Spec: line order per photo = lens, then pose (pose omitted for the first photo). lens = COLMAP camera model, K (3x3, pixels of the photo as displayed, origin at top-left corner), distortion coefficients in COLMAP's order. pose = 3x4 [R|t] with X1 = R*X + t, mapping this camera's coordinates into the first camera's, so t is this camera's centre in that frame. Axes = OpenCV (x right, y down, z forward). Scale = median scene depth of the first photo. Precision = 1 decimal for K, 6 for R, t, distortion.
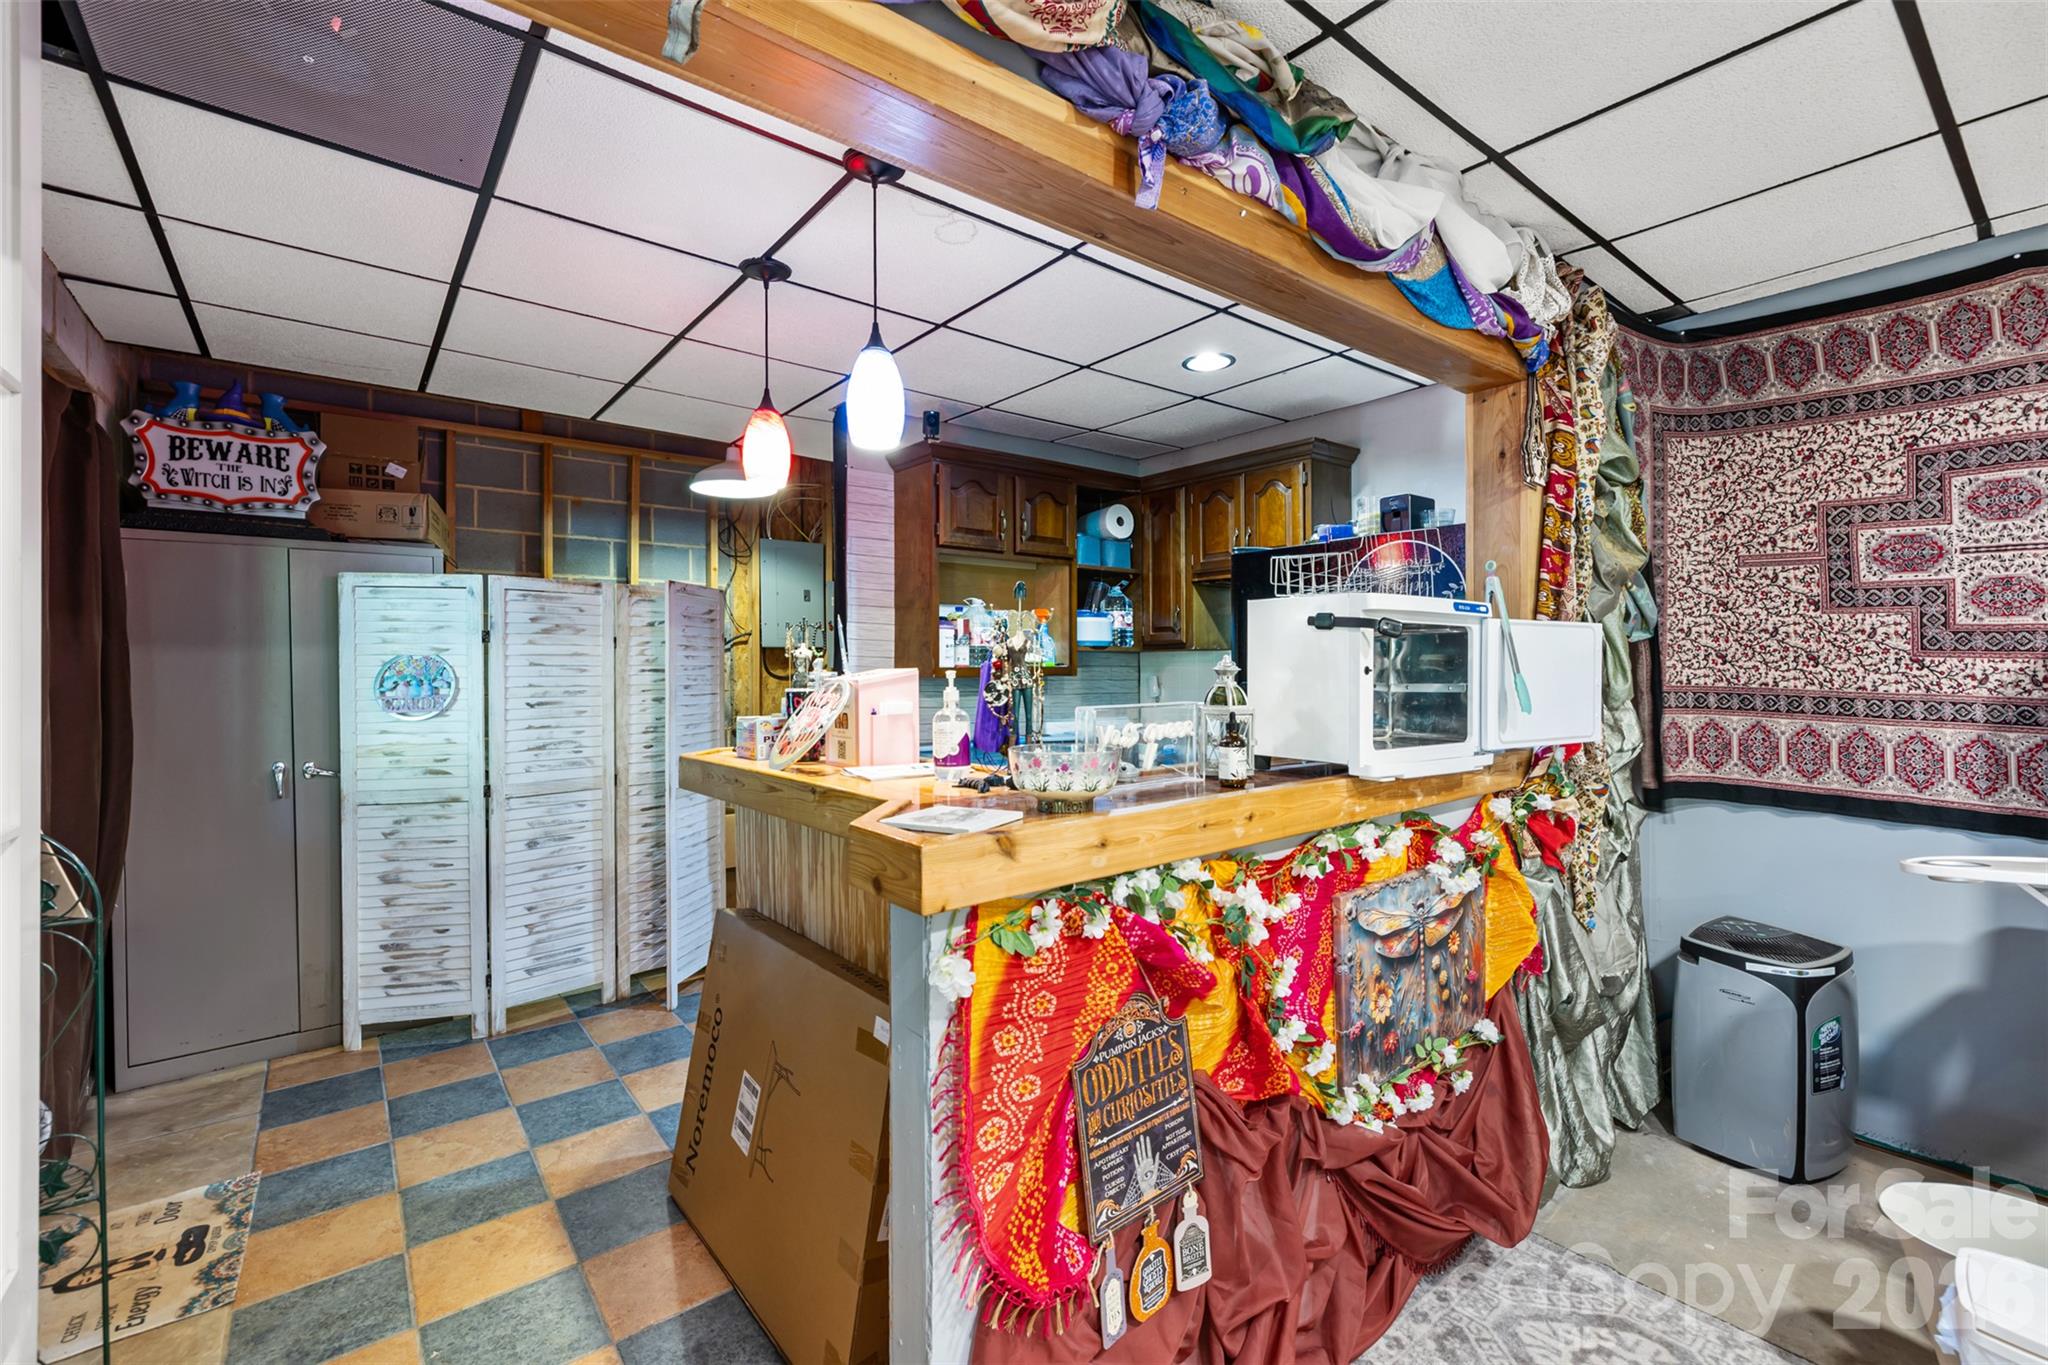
lens RADIAL K [[879.0, 0, 1037.8], [0, 879.0, 675.7], [0, 0, 1]] dist [0.000461, -0.000025]
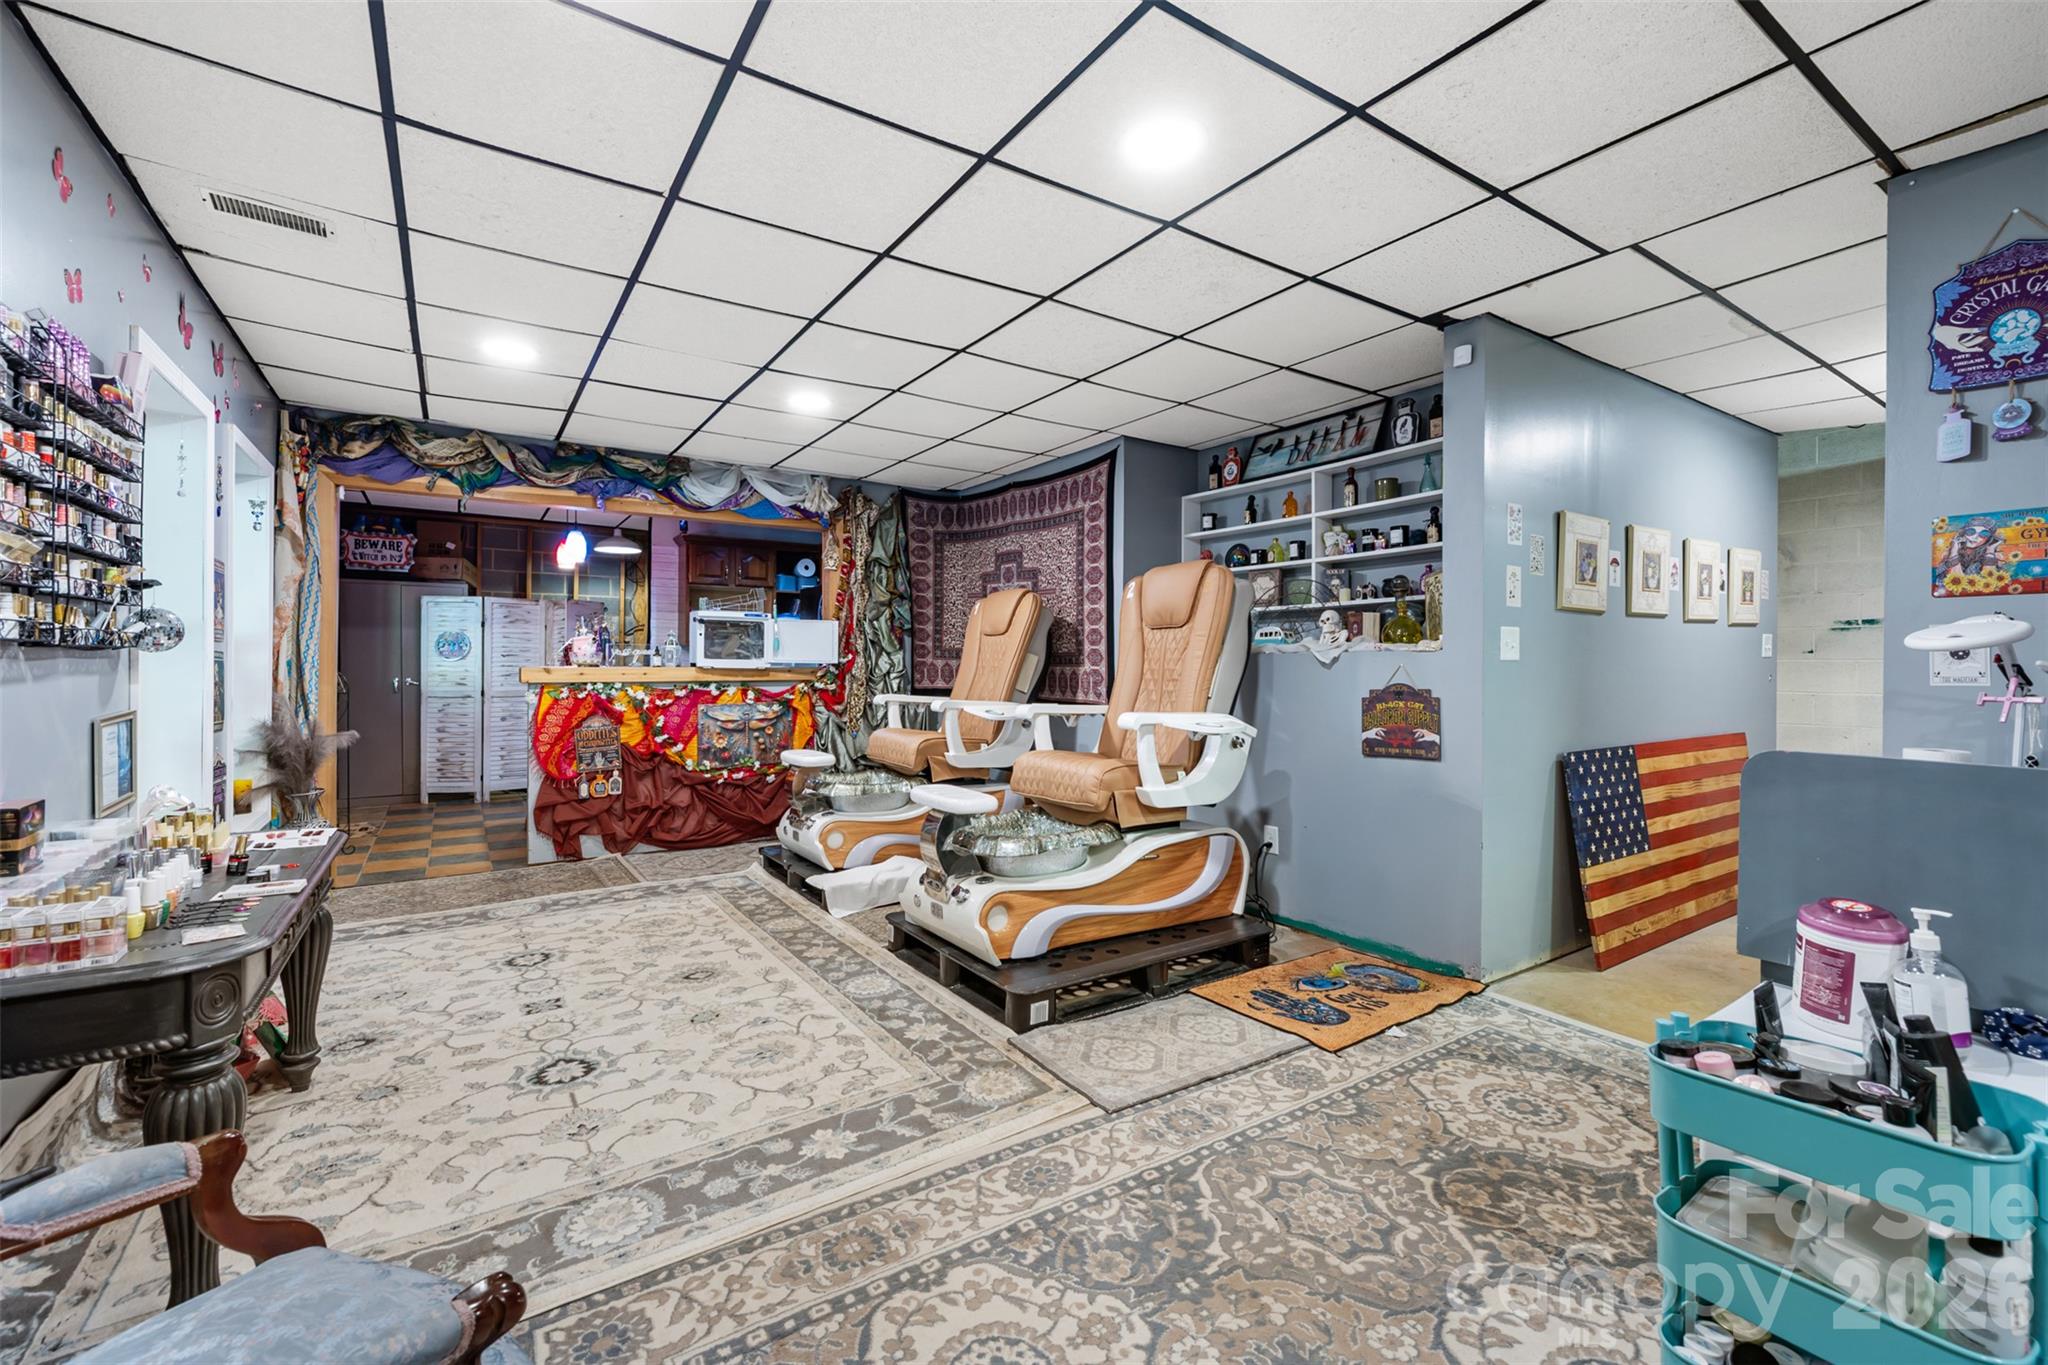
lens RADIAL K [[860.6, 0, 1028.6], [0, 860.6, 668.3], [0, 0, 1]] dist [0.001930, 0.000252]
pose [[0.996142, 0.011116, -0.087054, 0.979363], [-0.011481, 0.999927, -0.003695, 0.061583], [0.087007, 0.004680, 0.996197, -1.099128]]
